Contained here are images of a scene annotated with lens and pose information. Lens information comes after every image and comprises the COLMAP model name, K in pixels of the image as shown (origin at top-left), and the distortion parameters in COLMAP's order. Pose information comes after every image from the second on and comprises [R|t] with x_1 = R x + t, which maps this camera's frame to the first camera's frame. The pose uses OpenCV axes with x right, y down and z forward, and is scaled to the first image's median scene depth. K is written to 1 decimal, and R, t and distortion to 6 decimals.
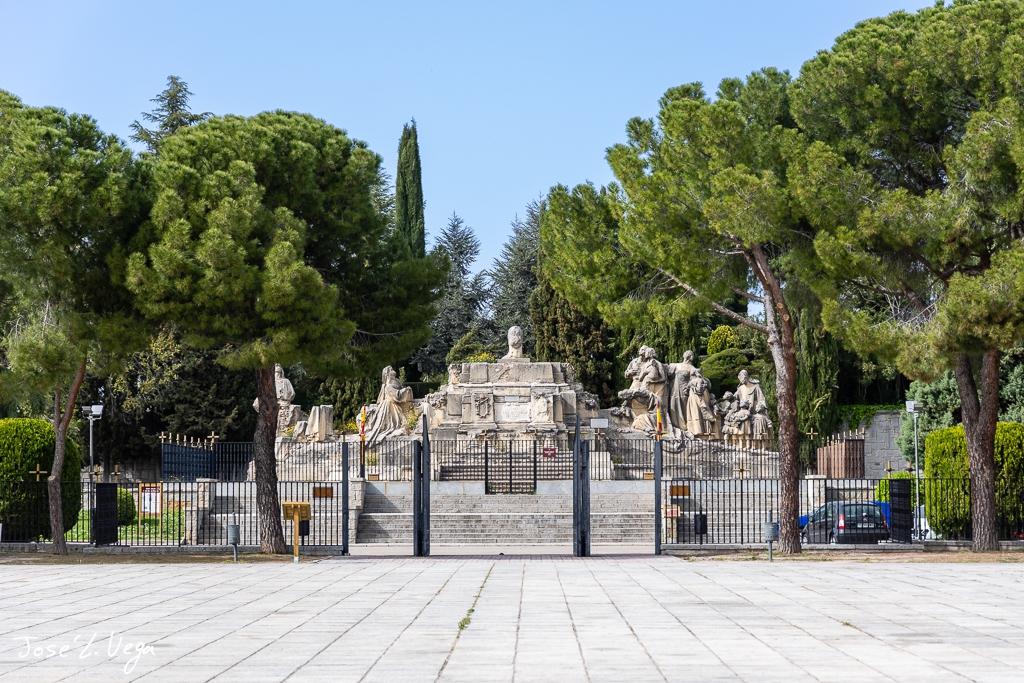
lens RADIAL K [[2362.5, 0, 512.0], [0, 2362.5, 341.5], [0, 0, 1]] dist [-0.037648, -0.291963]
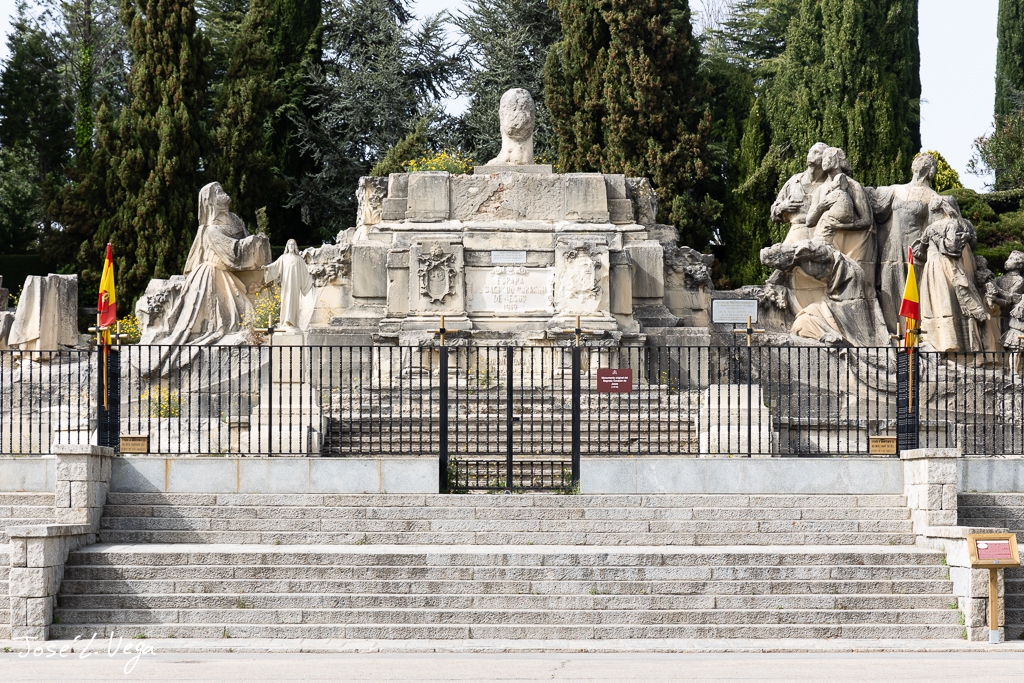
lens RADIAL K [[2891.1, 0, 512.0], [0, 2891.1, 341.5], [0, 0, 1]] dist [-0.065655, -0.695210]
pose [[0.999941, 0.005981, 0.009119, -0.003950], [-0.006124, 0.999857, 0.015734, 0.030782], [-0.009024, -0.015789, 0.999835, 0.498215]]
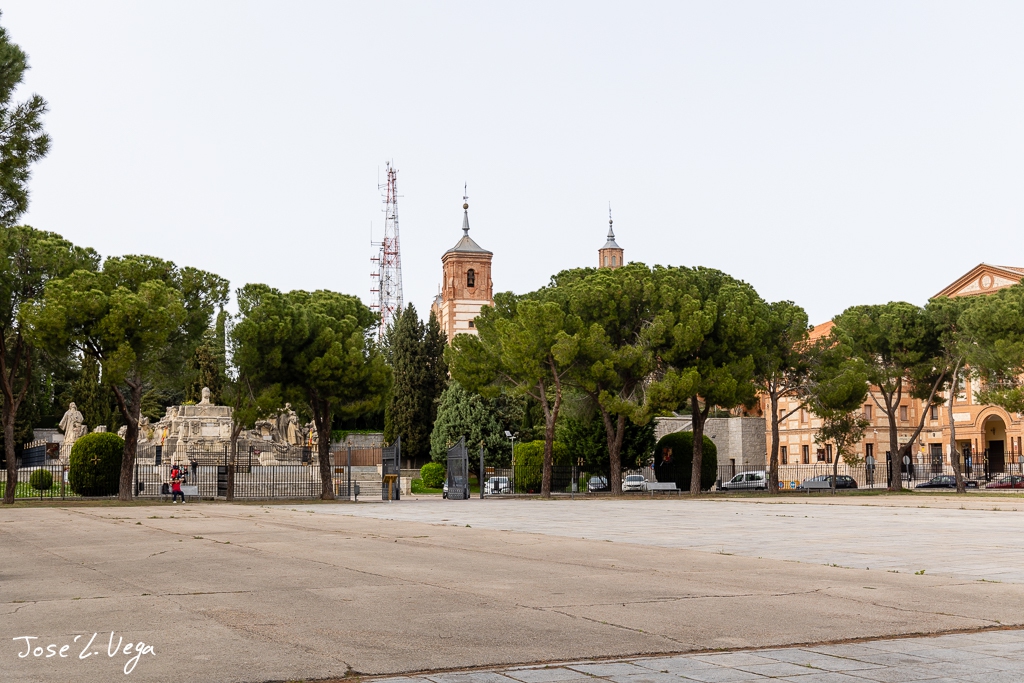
lens RADIAL K [[1280.0, 0, 512.0], [0, 1280.0, 341.5], [0, 0, 1]] dist [-0.002906, 0.021226]
pose [[0.885359, 0.049063, 0.462312, -0.270274], [-0.029932, 0.998368, -0.048629, -0.000187], [-0.463943, 0.029216, 0.885383, -0.052075]]
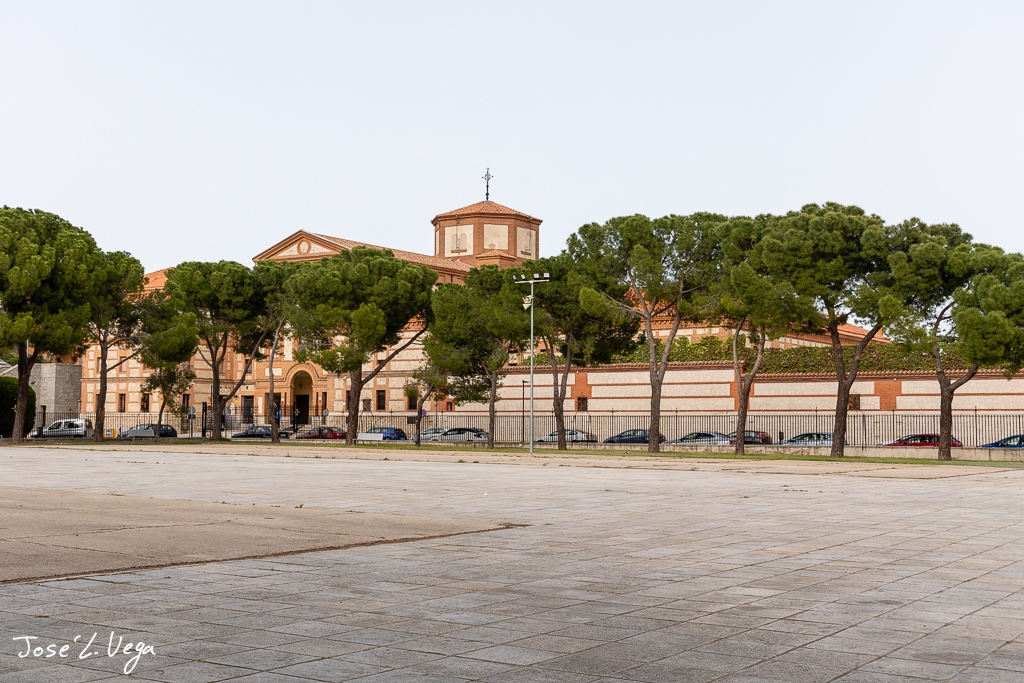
lens RADIAL K [[1280.0, 0, 512.0], [0, 1280.0, 341.5], [0, 0, 1]] dist [-0.002906, 0.021226]
pose [[0.526422, 0.068455, 0.847463, -0.300510], [-0.070684, 0.996827, -0.036613, -0.000706], [-0.847280, -0.040629, 0.529590, -0.062503]]
